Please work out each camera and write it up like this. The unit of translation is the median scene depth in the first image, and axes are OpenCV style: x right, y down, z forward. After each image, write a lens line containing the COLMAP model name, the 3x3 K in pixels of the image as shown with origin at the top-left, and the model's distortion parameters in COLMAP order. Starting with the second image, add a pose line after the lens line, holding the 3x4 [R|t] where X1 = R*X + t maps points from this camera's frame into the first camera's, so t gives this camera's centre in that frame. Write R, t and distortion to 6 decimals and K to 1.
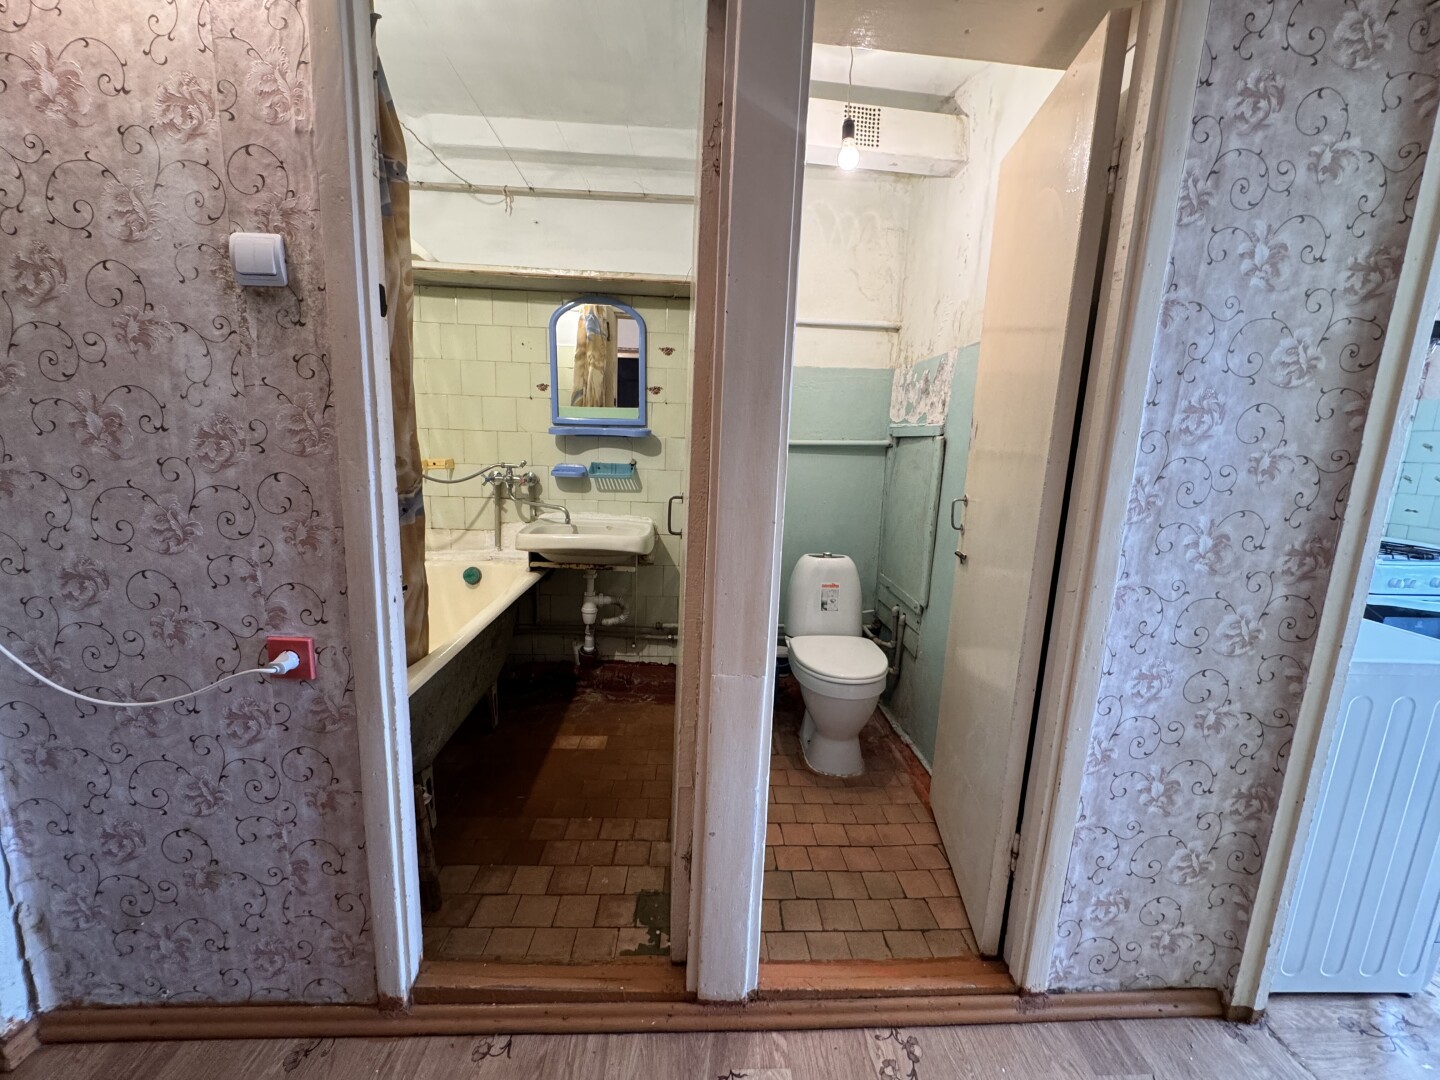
lens RADIAL K [[576.1, 0, 720.0], [0, 576.1, 540.0], [0, 0, 1]] dist [-0.005114, -0.000247]
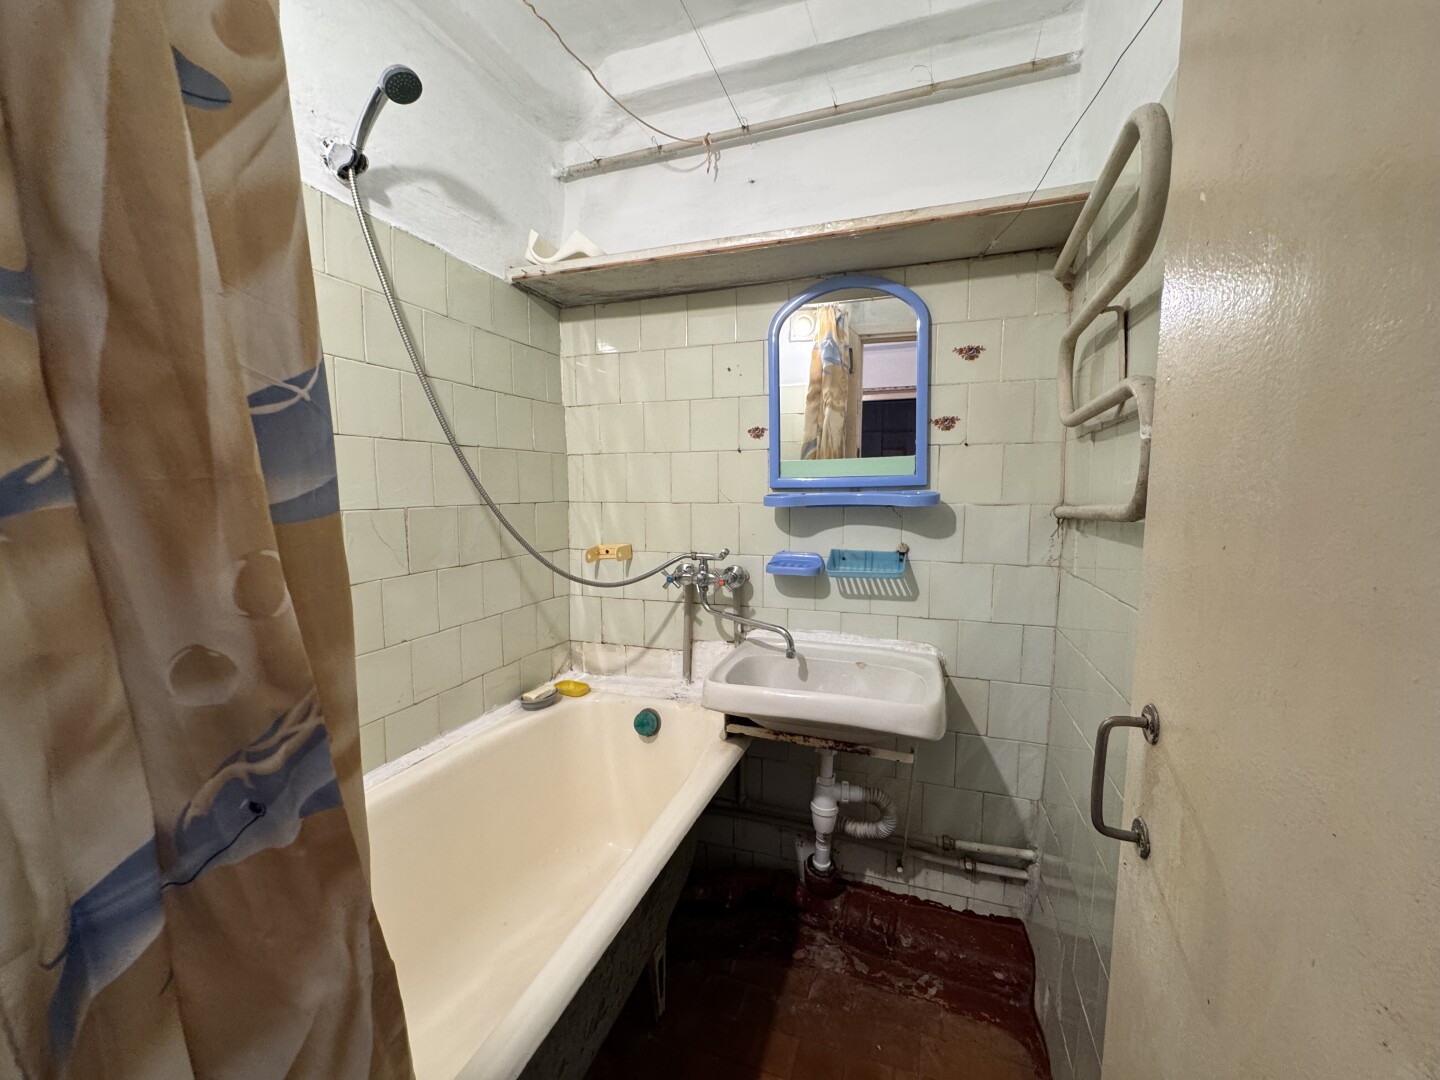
lens RADIAL K [[576.1, 0, 720.0], [0, 576.1, 540.0], [0, 0, 1]] dist [-0.005114, -0.000247]
pose [[0.925030, -0.004528, -0.379868, -0.104701], [-0.031674, 0.995528, -0.088997, -0.089626], [0.378572, 0.094356, 0.920750, 0.409898]]
